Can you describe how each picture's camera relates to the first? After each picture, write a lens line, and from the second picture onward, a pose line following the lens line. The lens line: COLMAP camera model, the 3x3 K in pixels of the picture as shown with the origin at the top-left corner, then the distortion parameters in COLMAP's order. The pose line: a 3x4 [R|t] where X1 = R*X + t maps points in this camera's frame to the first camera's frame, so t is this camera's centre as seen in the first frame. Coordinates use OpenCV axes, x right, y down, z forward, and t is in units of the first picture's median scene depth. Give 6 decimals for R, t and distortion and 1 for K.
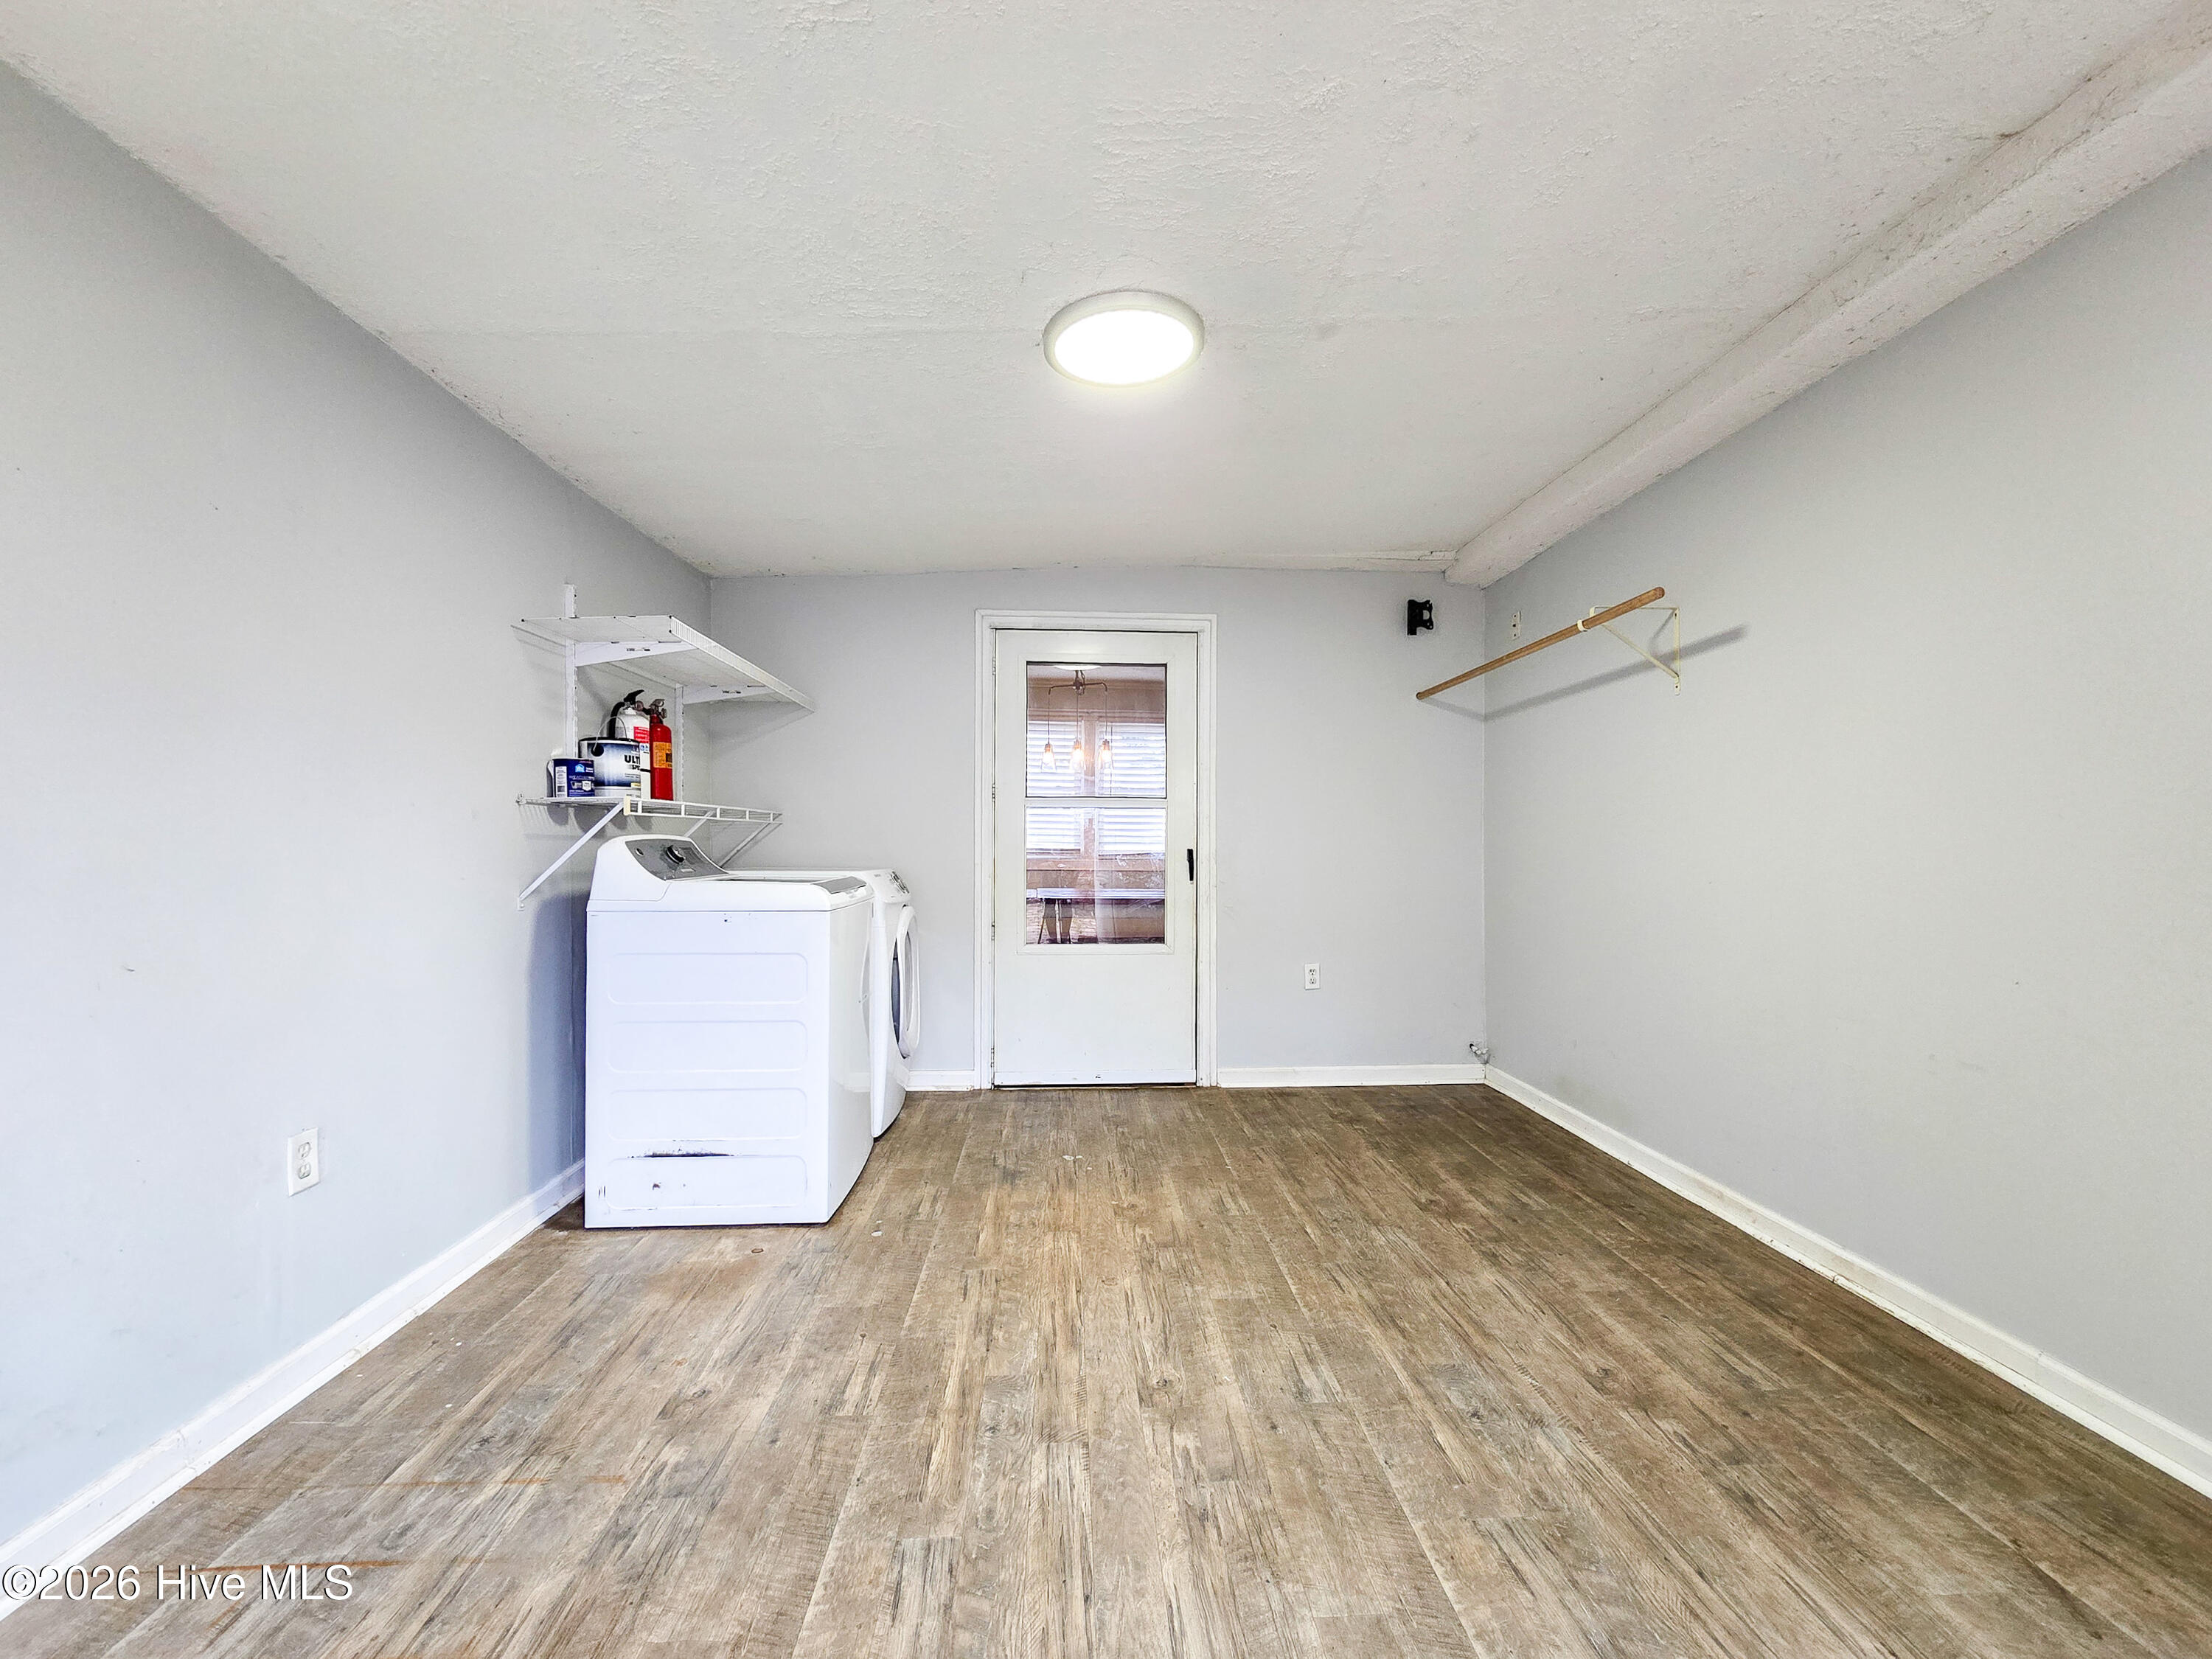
lens RADIAL K [[921.1, 0, 1113.6], [0, 921.1, 829.3], [0, 0, 1]] dist [-0.000441, -0.001315]
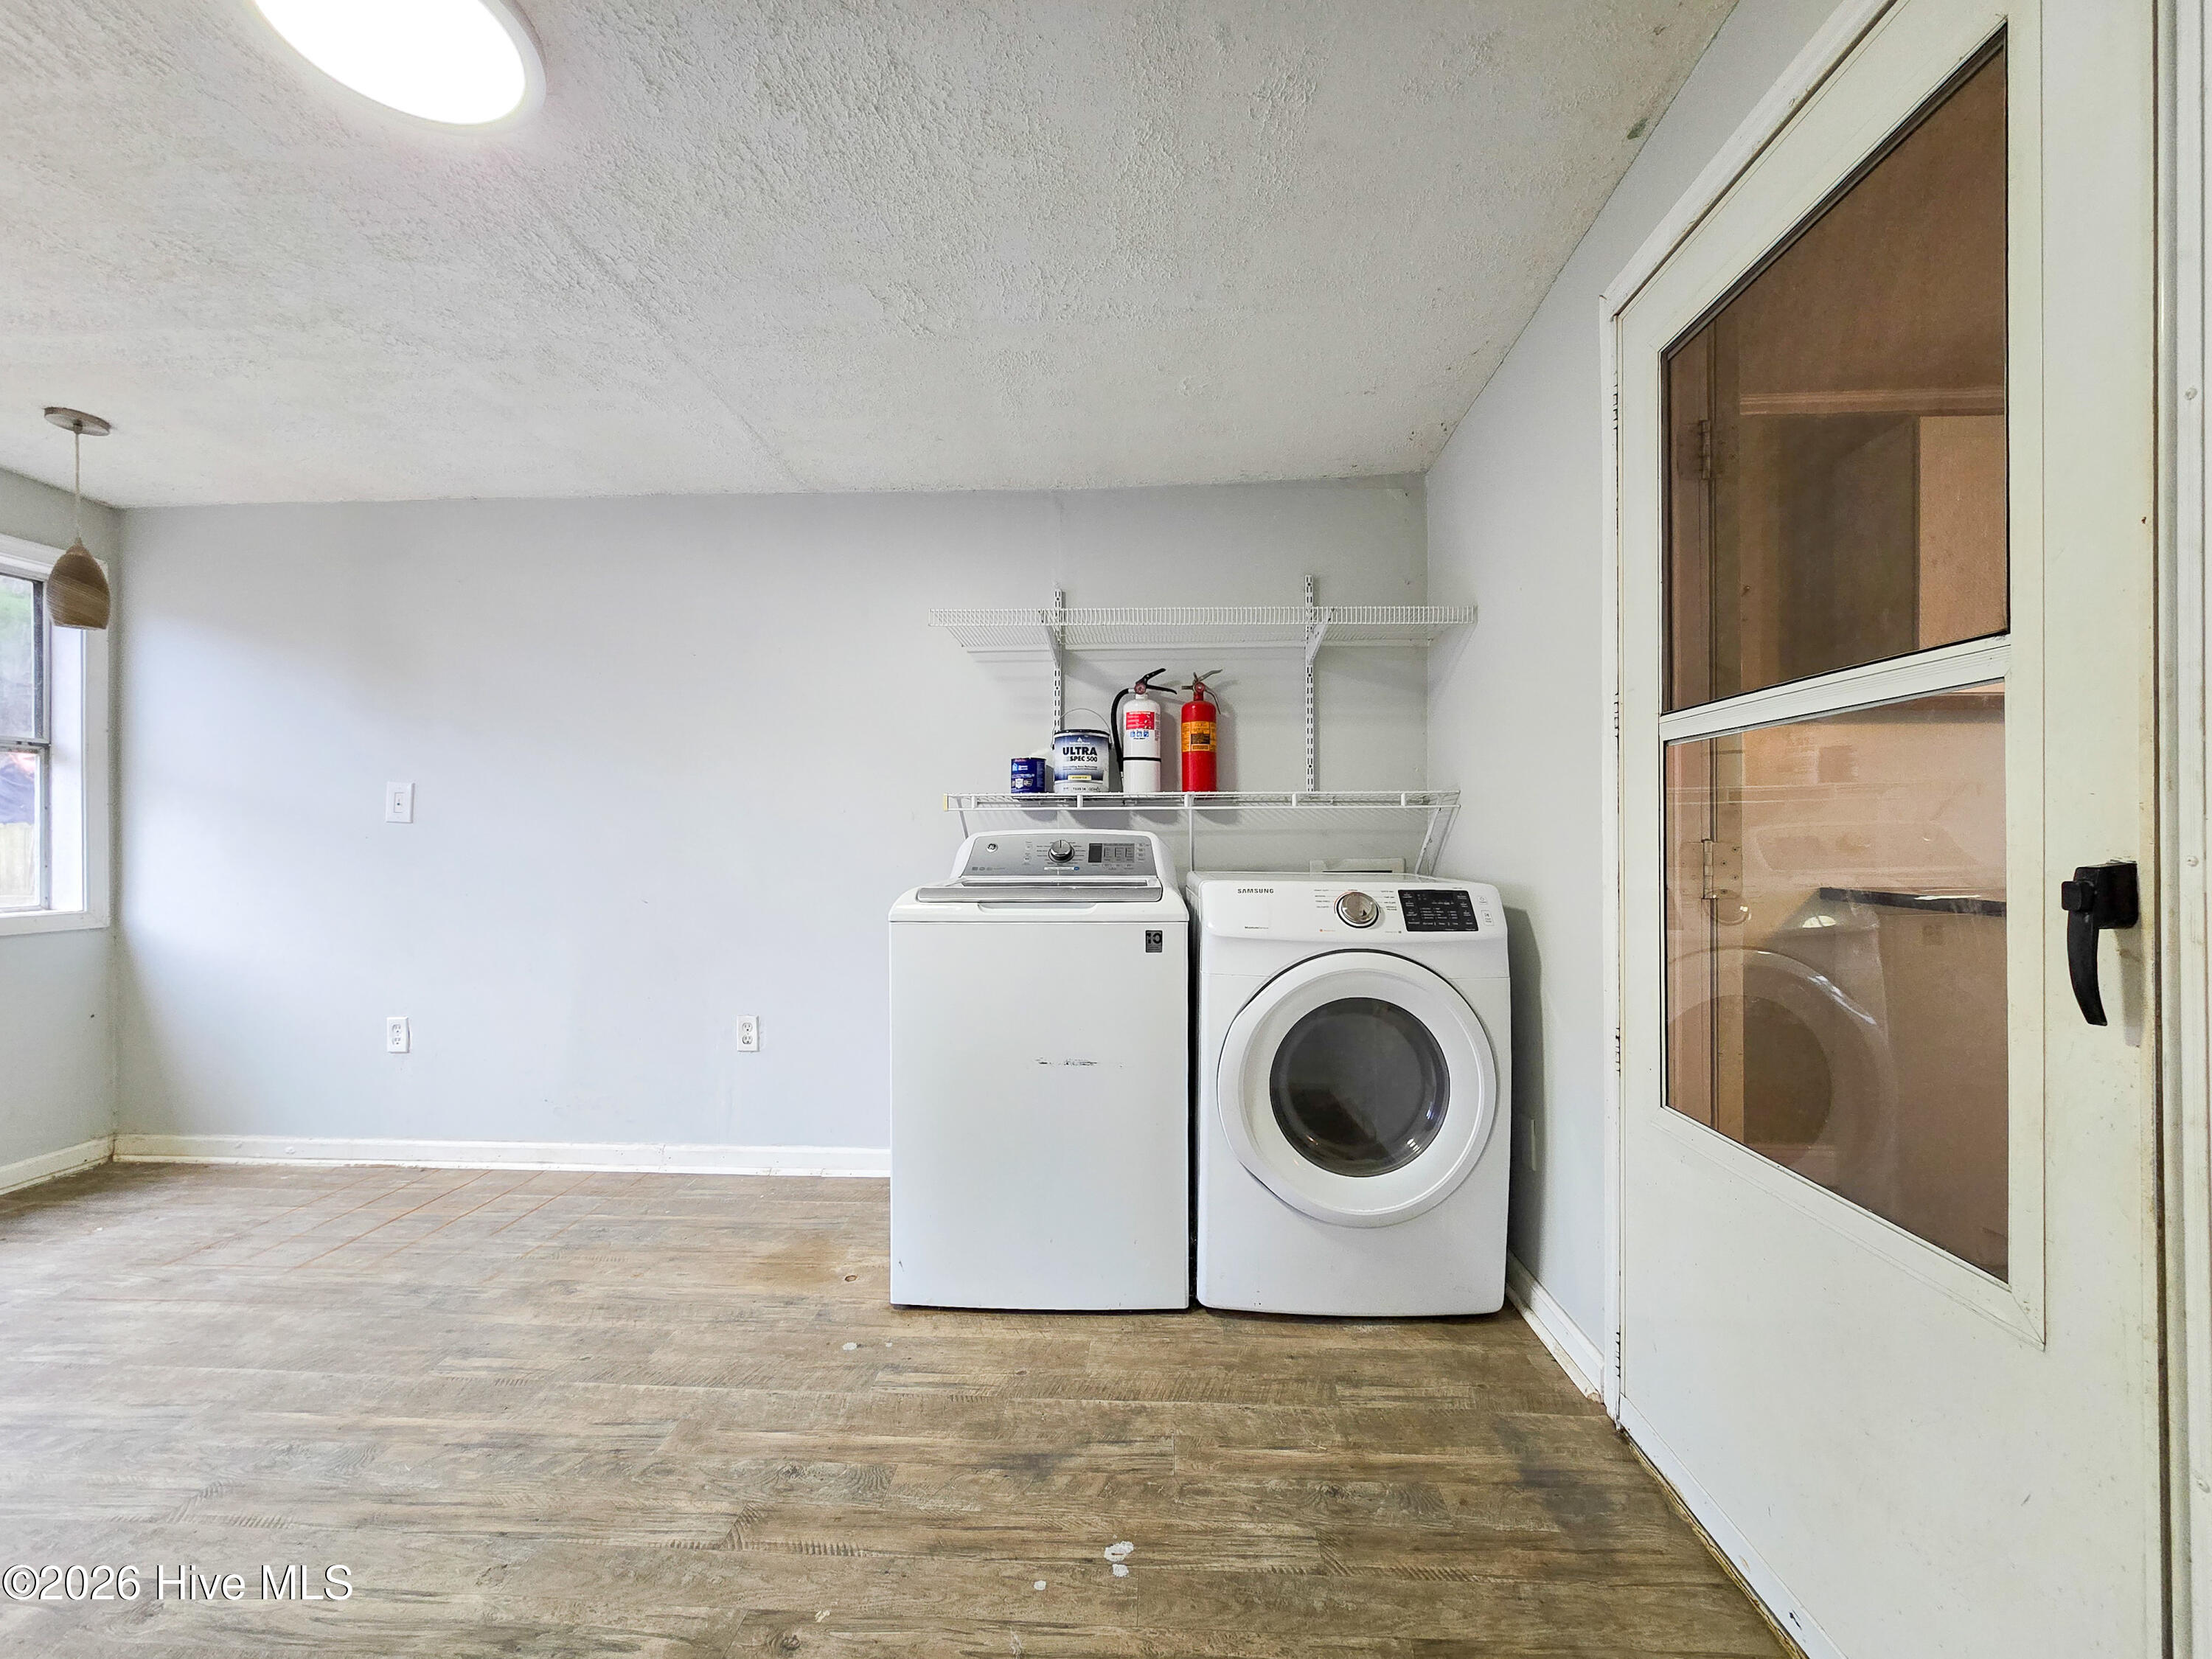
lens RADIAL K [[921.1, 0, 1116.4], [0, 921.1, 845.5], [0, 0, 1]] dist [-0.000441, -0.001315]
pose [[-0.102137, -0.000121, -0.994770, 0.616366], [0.009844, 0.999951, -0.001132, 0.033576], [0.994722, -0.009908, -0.102131, 1.667635]]
